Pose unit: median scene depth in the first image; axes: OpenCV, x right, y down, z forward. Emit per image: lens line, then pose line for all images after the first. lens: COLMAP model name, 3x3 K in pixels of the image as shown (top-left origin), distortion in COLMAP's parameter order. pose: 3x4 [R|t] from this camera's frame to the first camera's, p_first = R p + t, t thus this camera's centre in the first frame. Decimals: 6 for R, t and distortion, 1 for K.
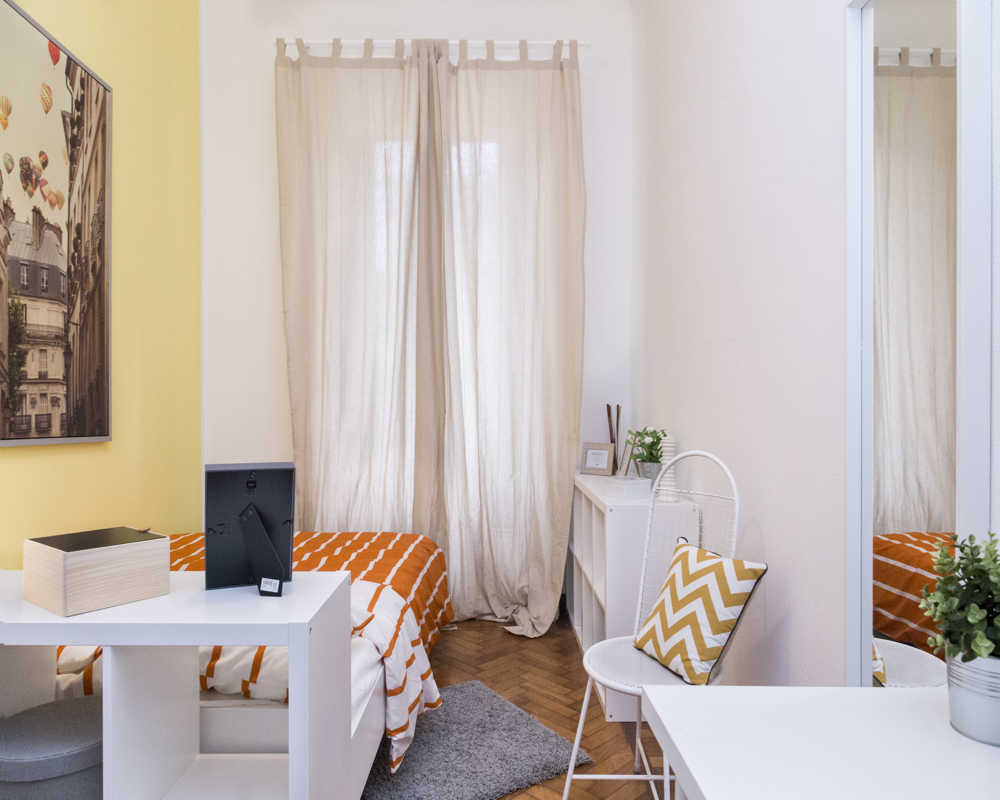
lens RADIAL K [[671.3, 0, 500.0], [0, 671.3, 400.0], [0, 0, 1]] dist [-0.027691, 0.001078]
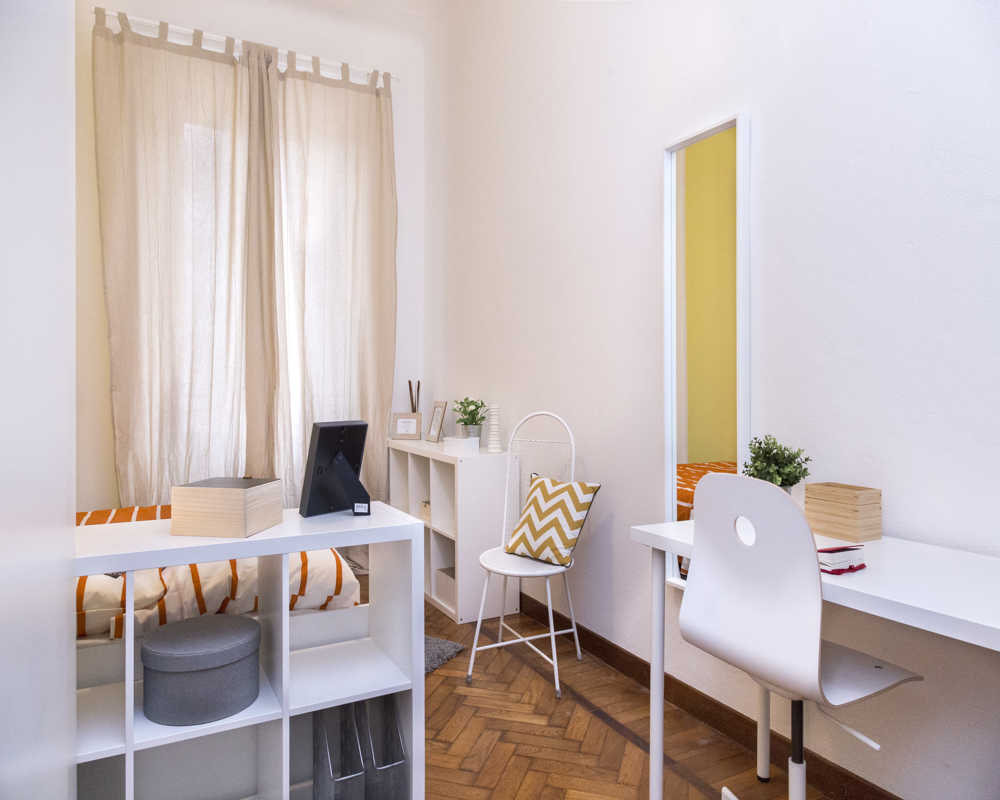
lens RADIAL K [[656.3, 0, 500.6], [0, 656.3, 387.5], [0, 0, 1]] dist [-0.051019, 0.000366]
pose [[0.882254, 0.000073, 0.470773, -0.261437], [-0.007044, 0.999890, 0.013045, 0.002108], [-0.470721, -0.014825, 0.882158, -0.120980]]
